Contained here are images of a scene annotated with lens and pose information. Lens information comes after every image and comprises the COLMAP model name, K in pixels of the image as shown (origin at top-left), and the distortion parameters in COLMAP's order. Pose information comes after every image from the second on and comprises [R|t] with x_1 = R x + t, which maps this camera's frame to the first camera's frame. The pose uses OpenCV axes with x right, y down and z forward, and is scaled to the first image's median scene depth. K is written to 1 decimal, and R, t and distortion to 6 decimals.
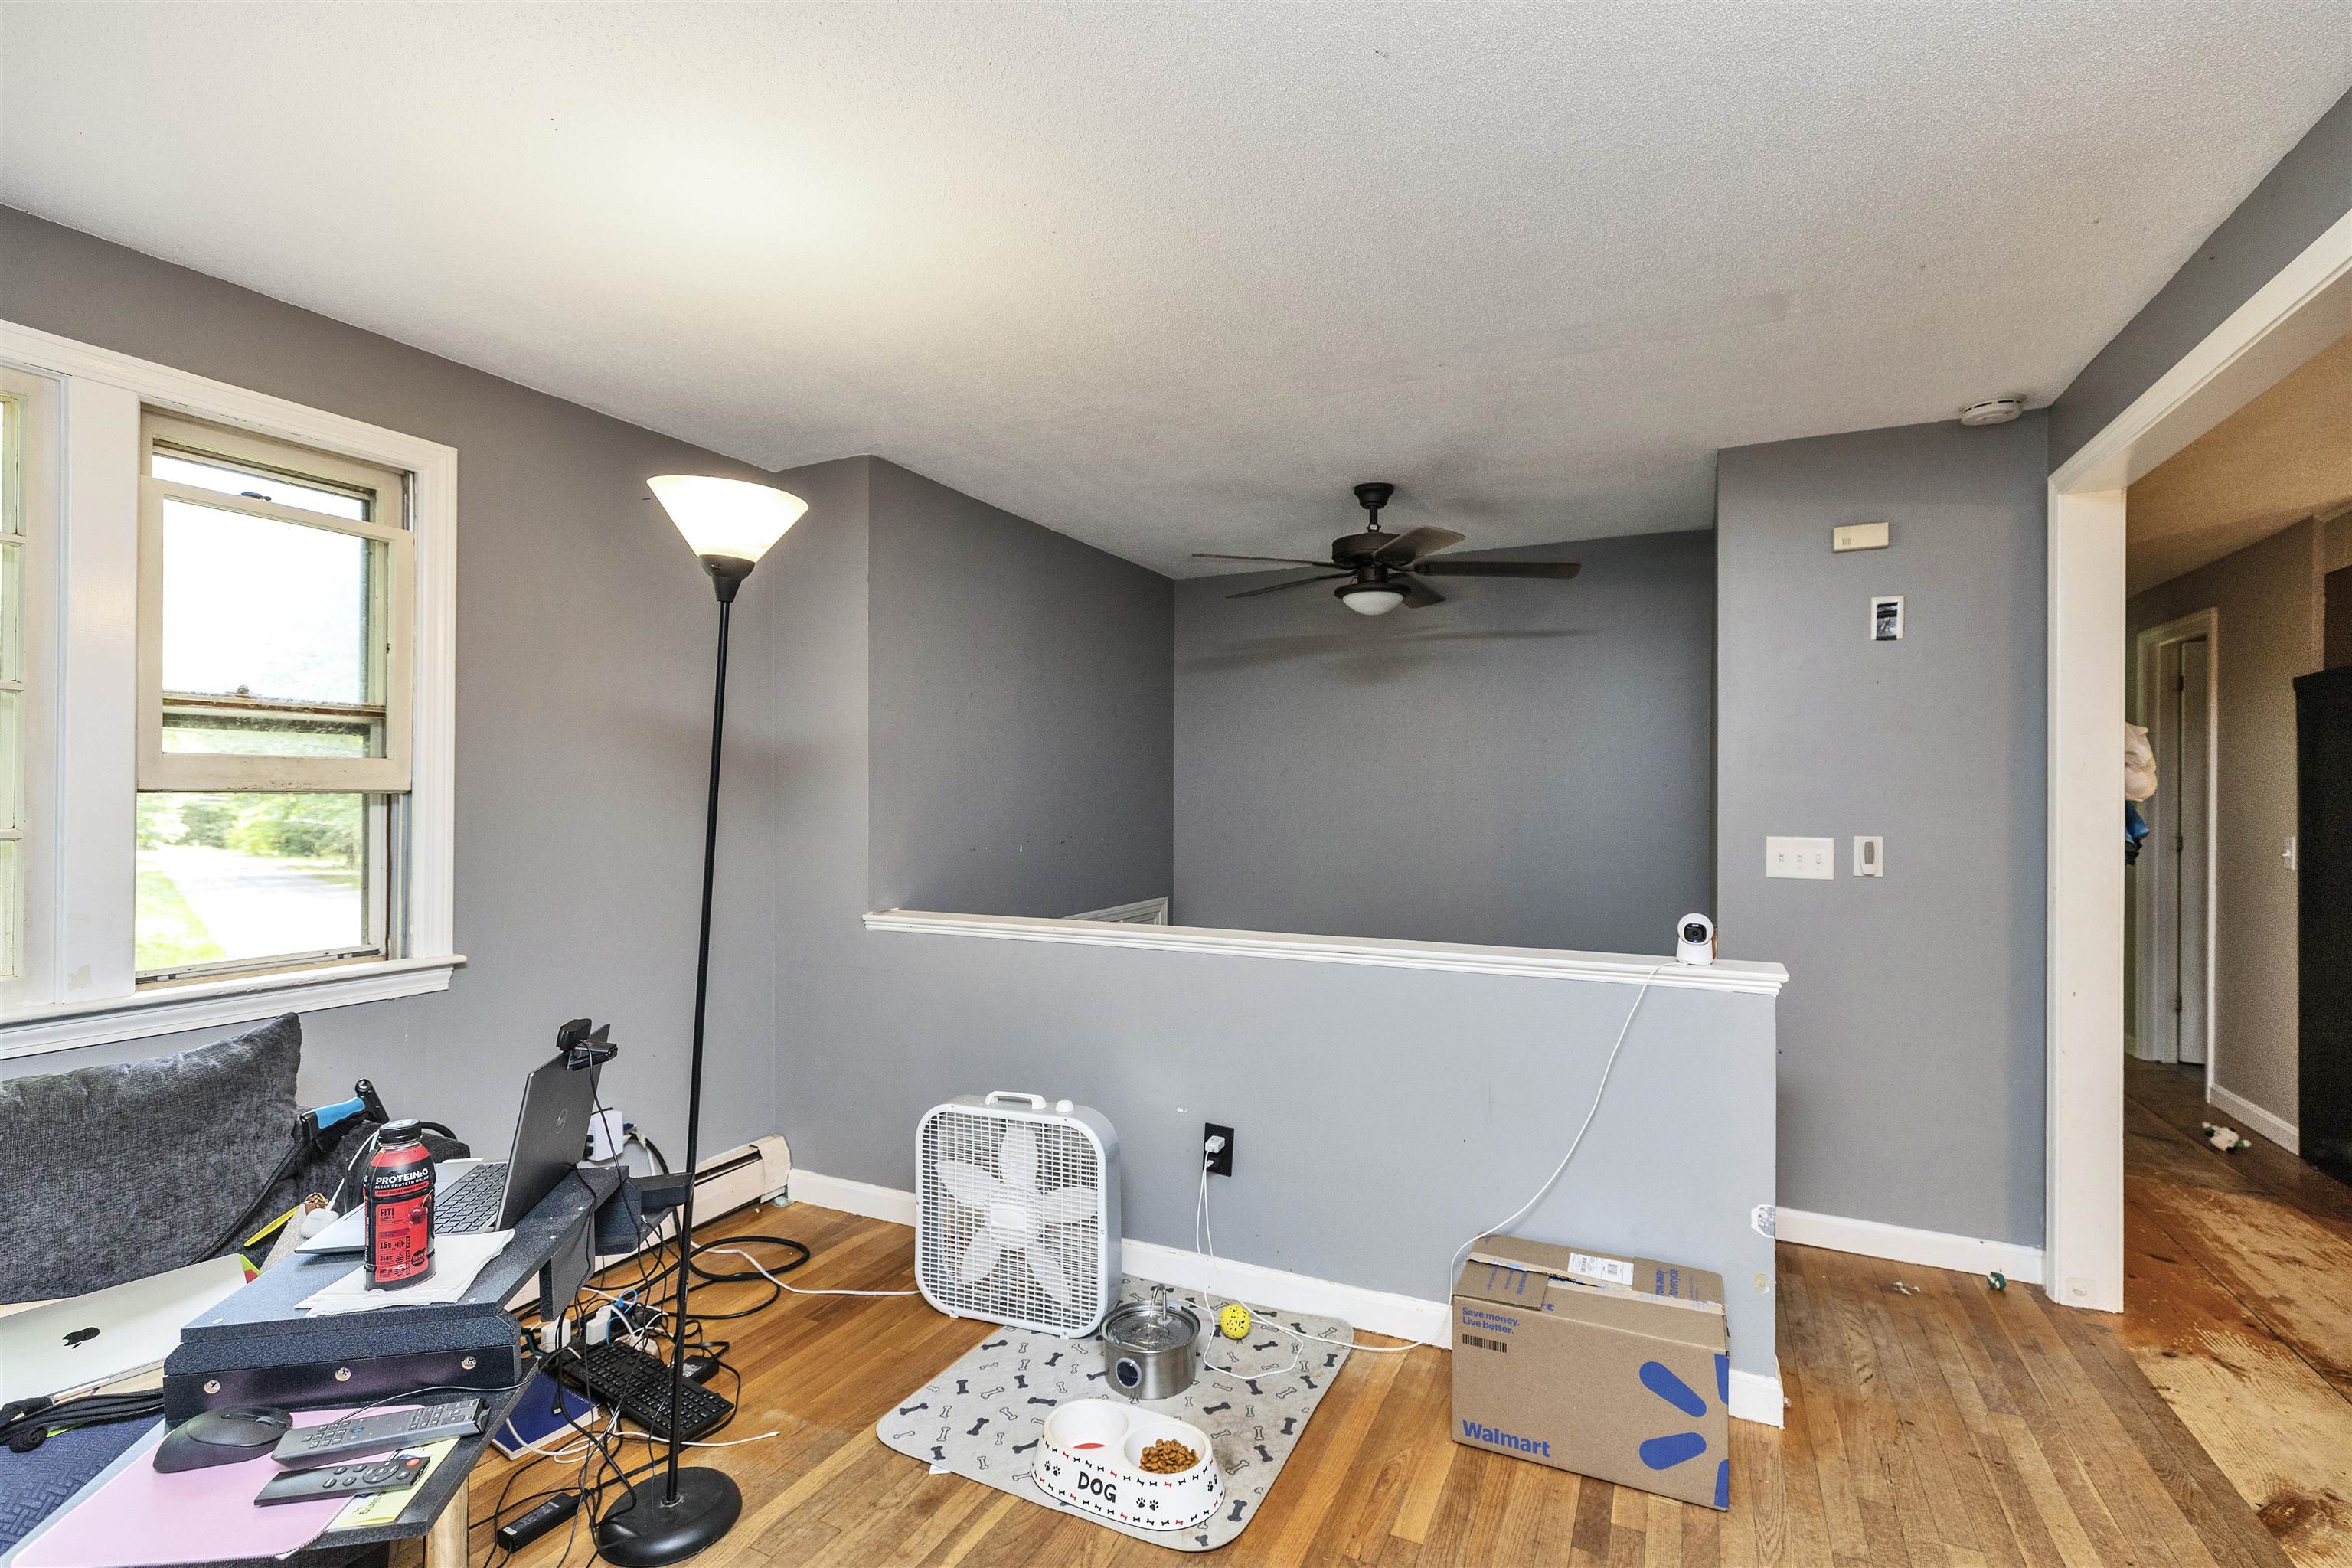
lens RADIAL K [[1040.4, 0, 1172.5], [0, 1040.4, 791.6], [0, 0, 1]] dist [0.001359, -0.000194]
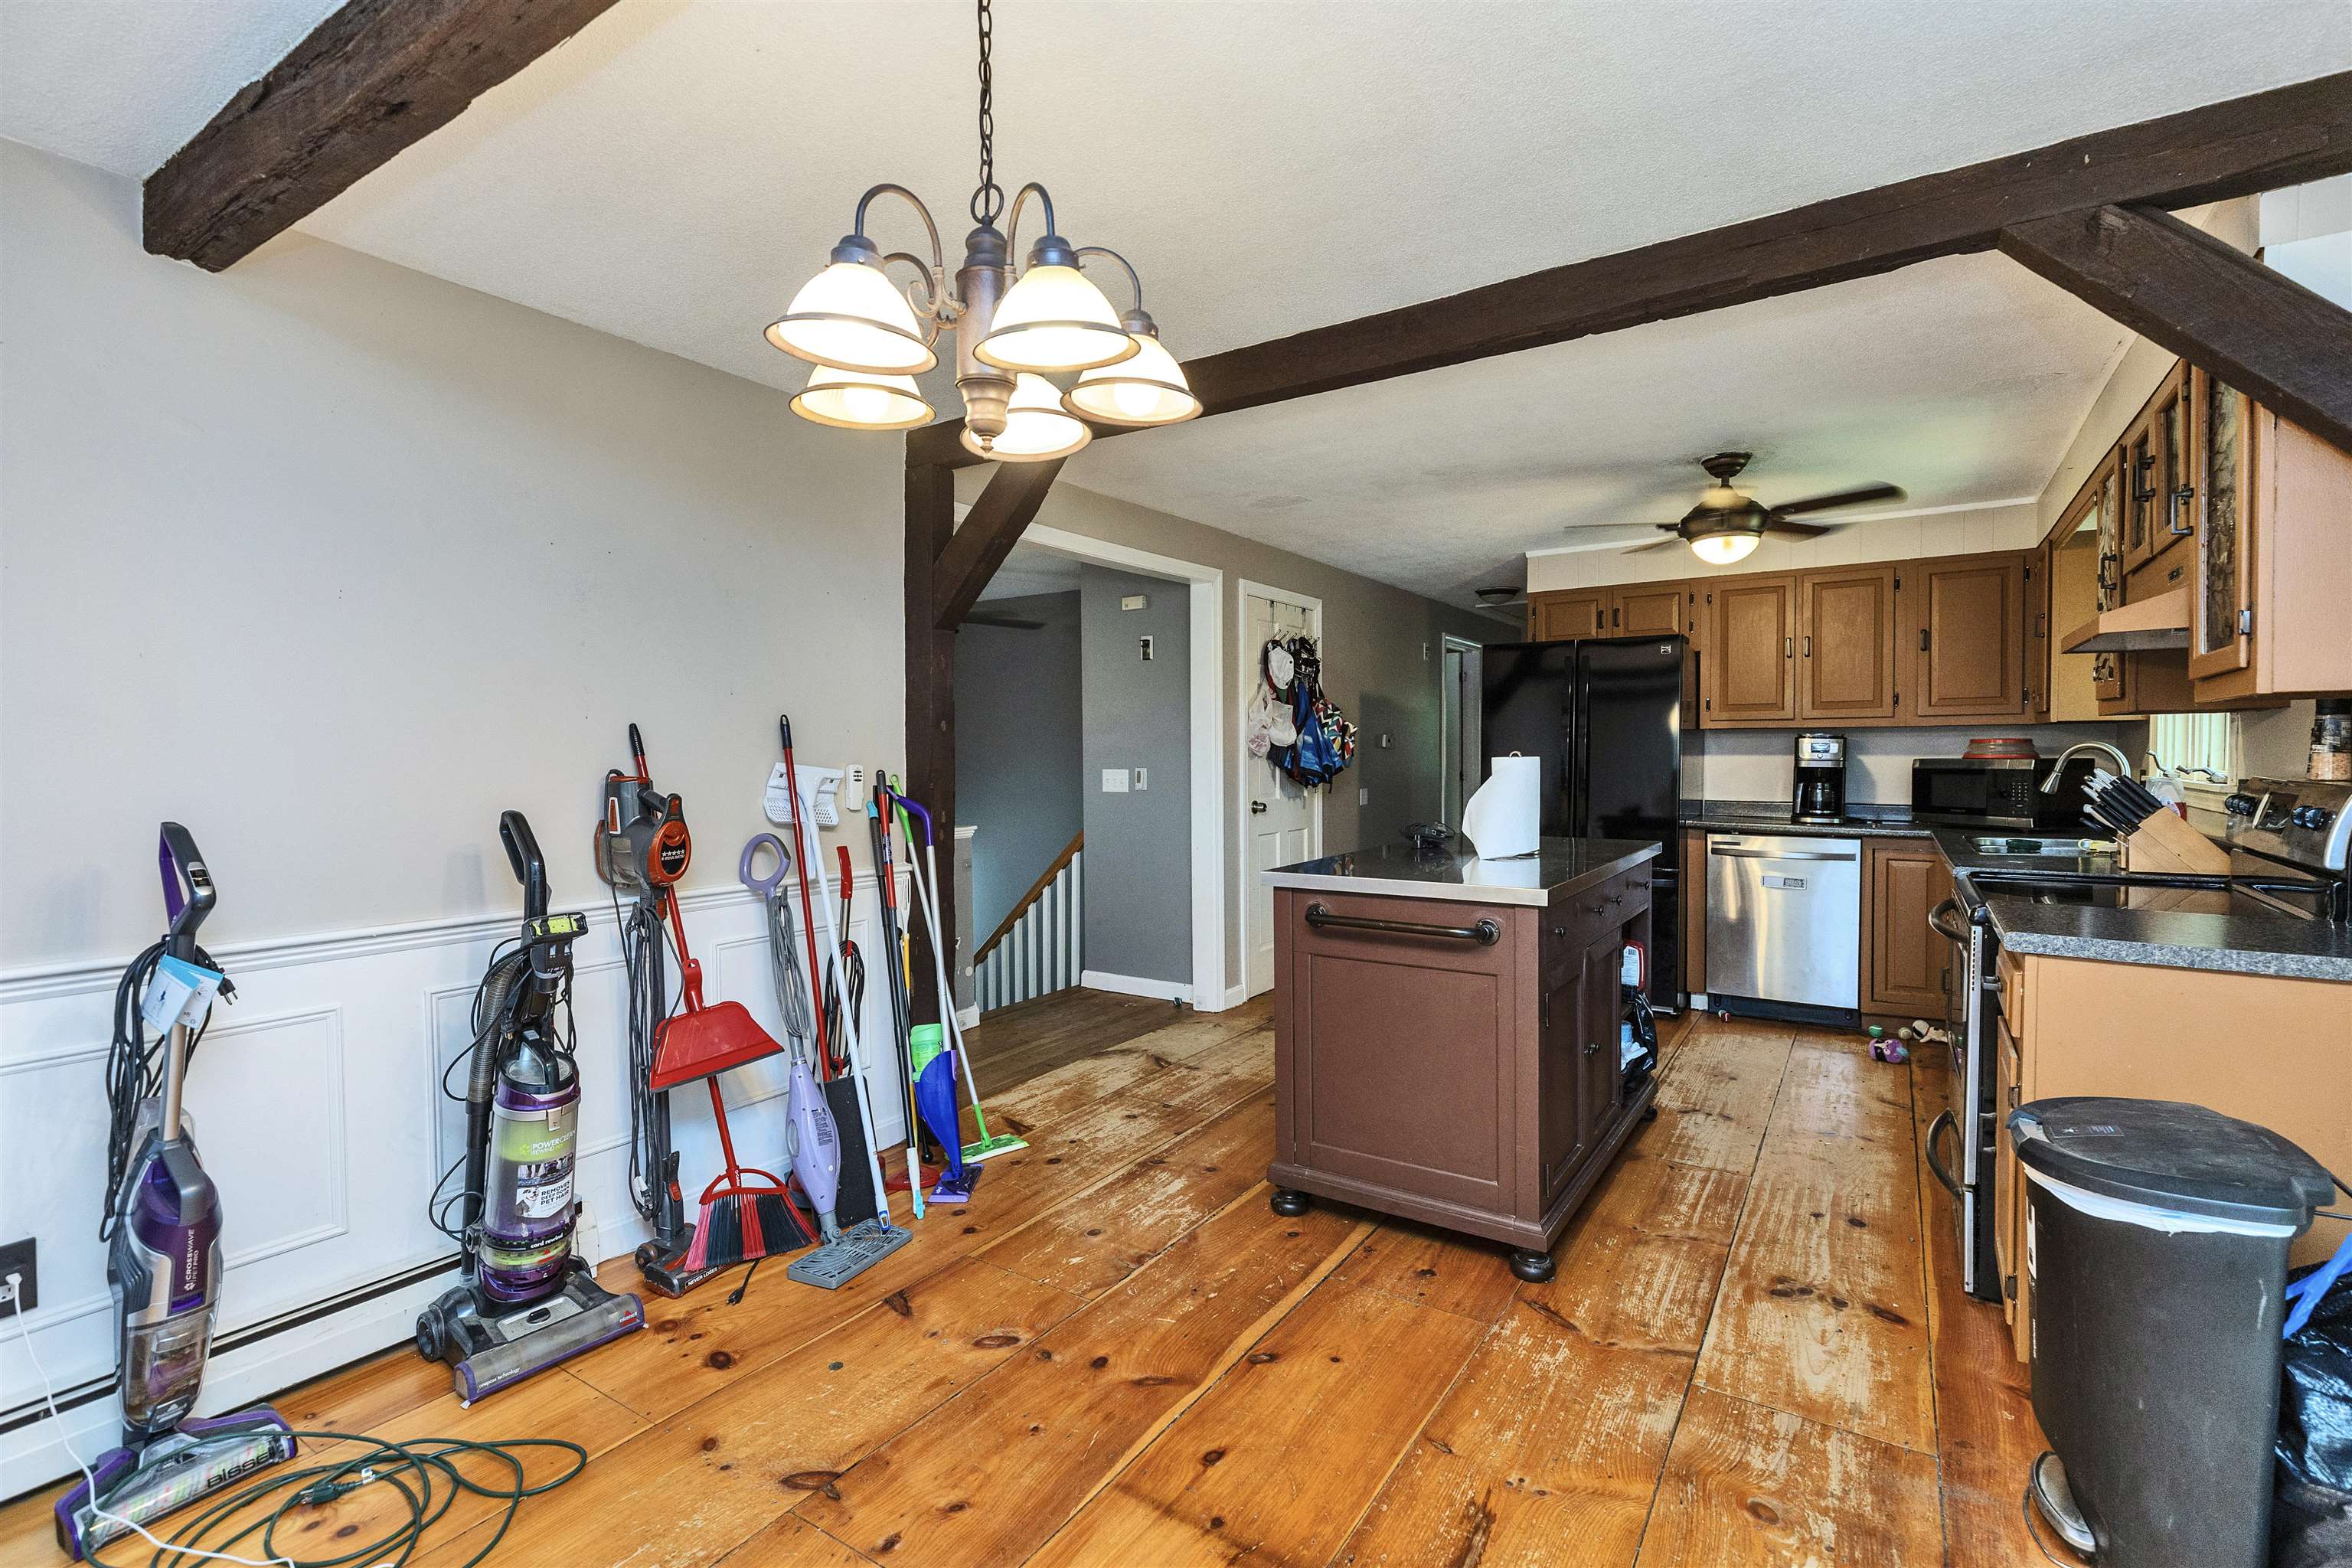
lens RADIAL K [[1076.2, 0, 1176.0], [0, 1076.2, 784.0], [0, 0, 1]] dist [0.001528, -0.000129]
pose [[0.991346, -0.009499, -0.130932, 1.155169], [0.013955, 0.999353, 0.033155, 0.010637], [0.130533, -0.034695, 0.990837, -1.016125]]
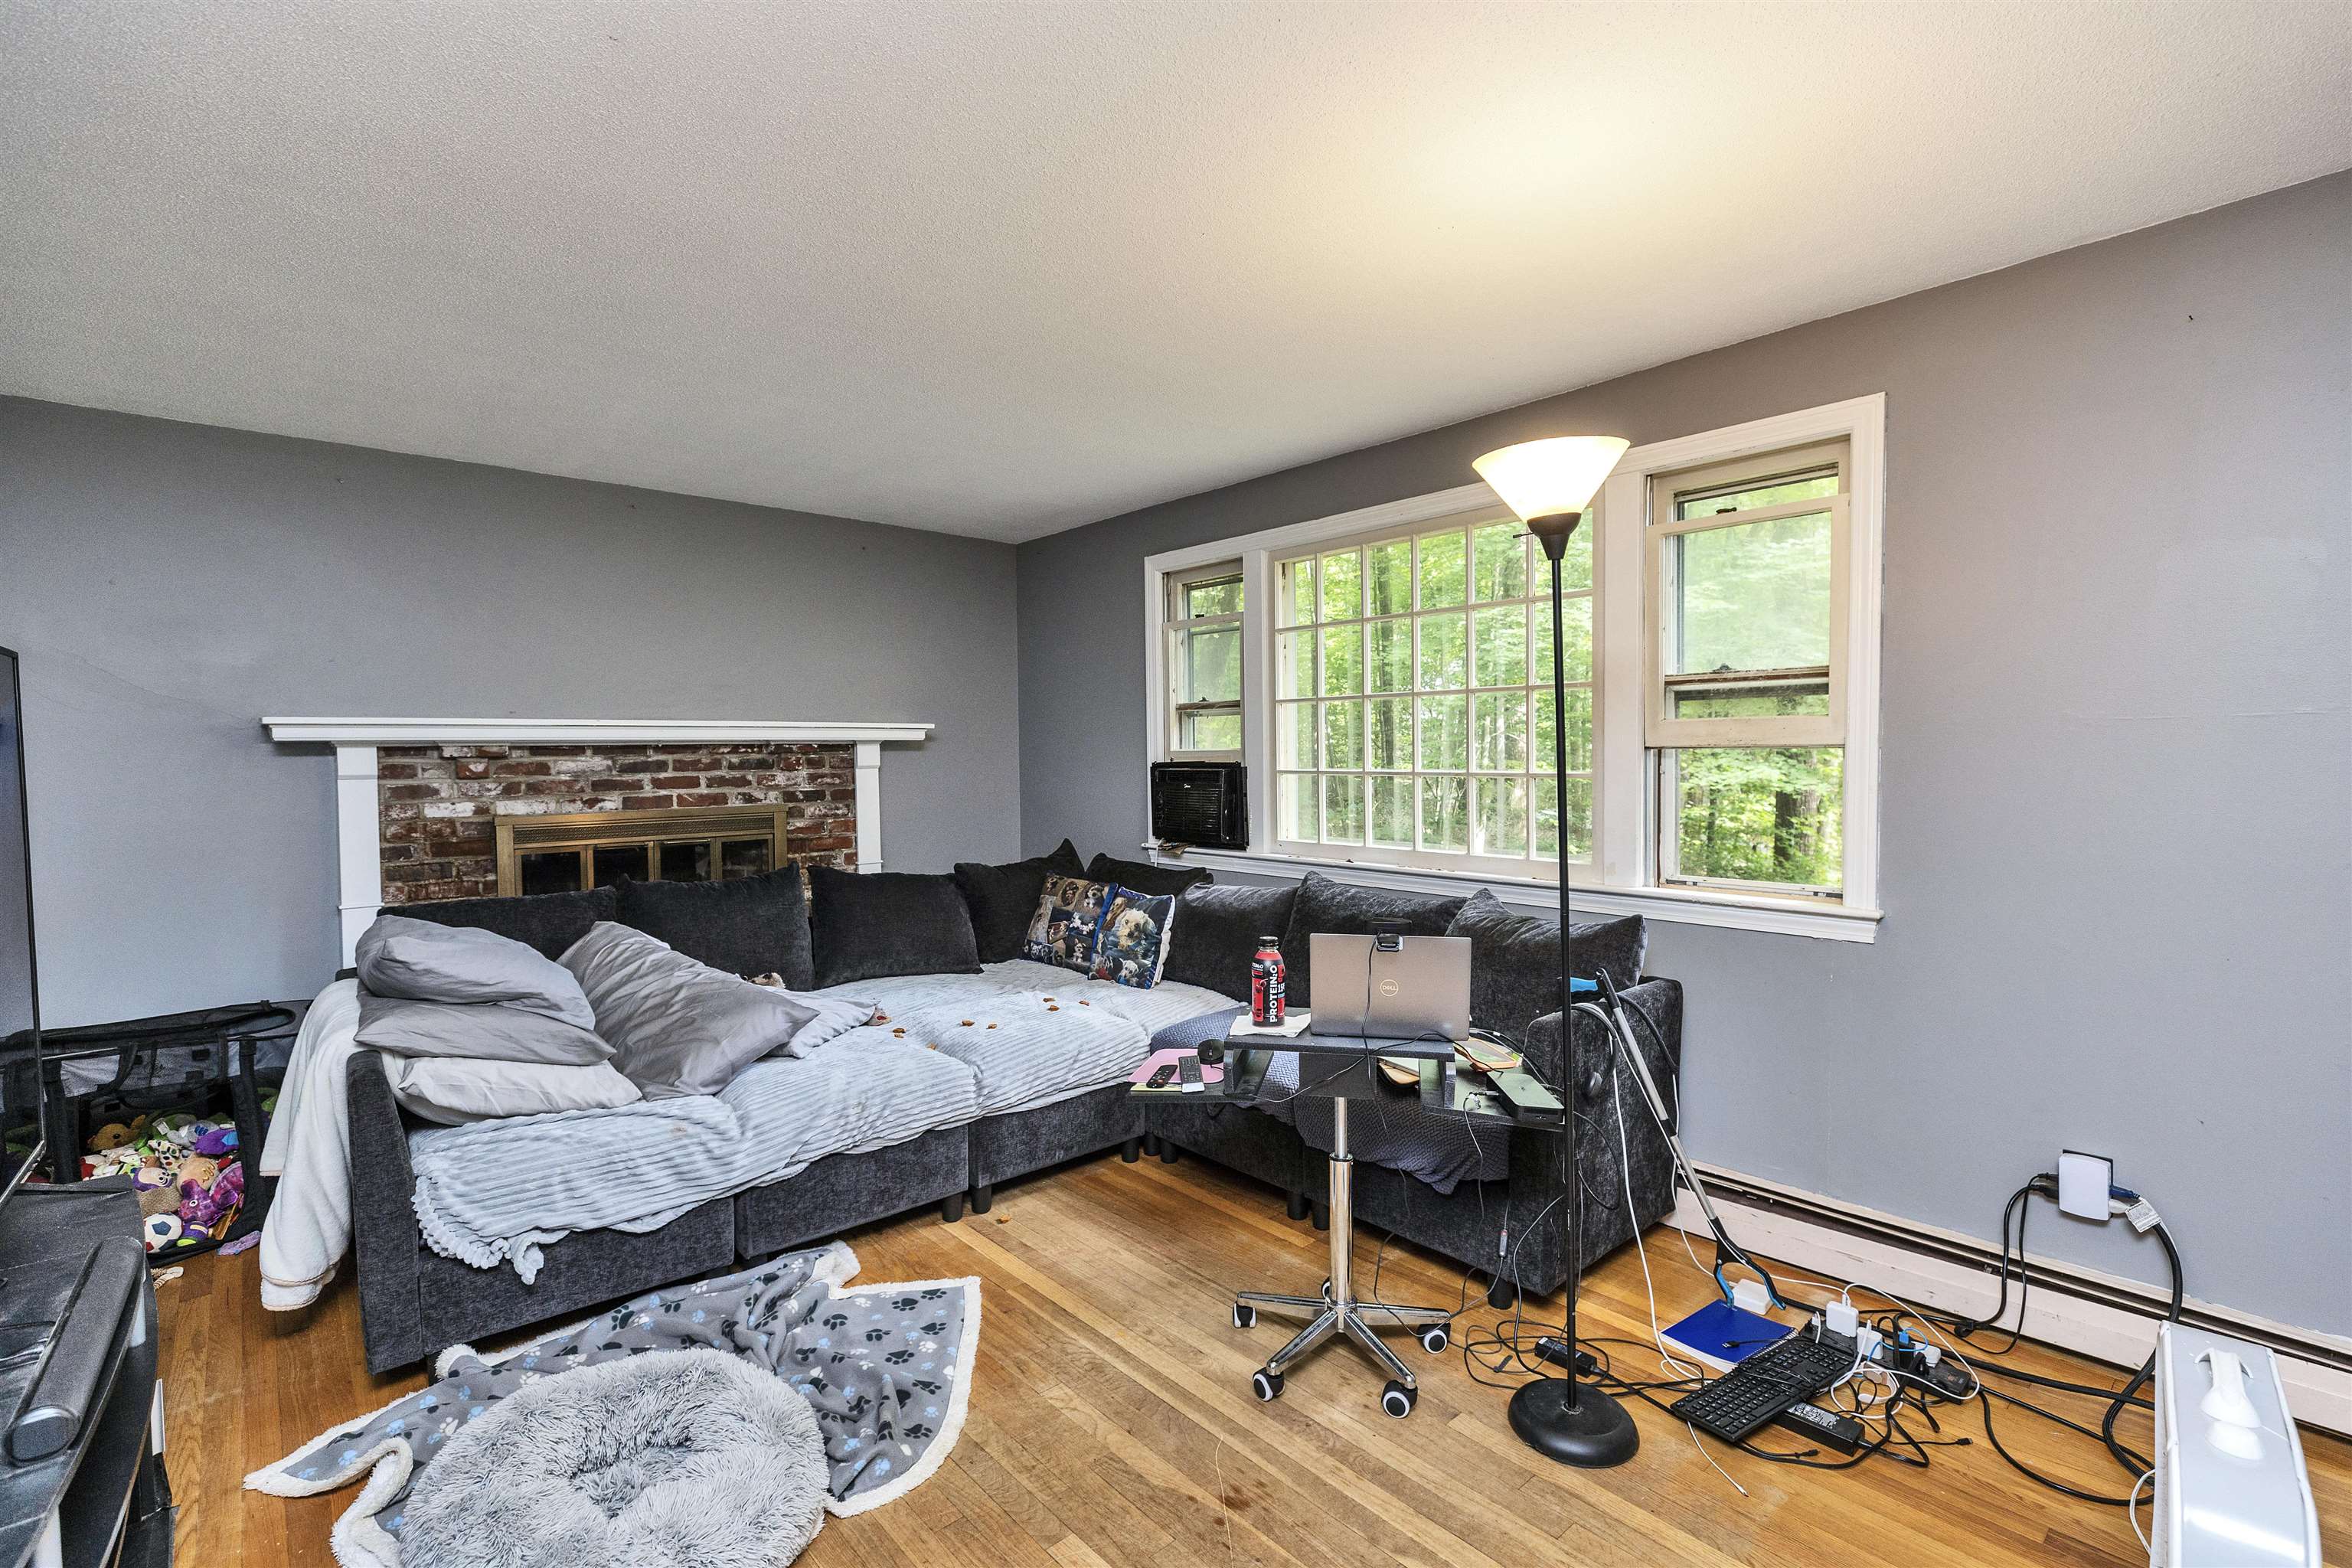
lens RADIAL K [[1021.8, 0, 1185.5], [0, 1021.8, 792.5], [0, 0, 1]] dist [-0.004011, -0.000326]
pose [[-0.355547, 0.035118, -0.933998, 0.458085], [0.012184, 0.999383, 0.032938, 0.005174], [0.934579, 0.000332, -0.355756, 0.750616]]
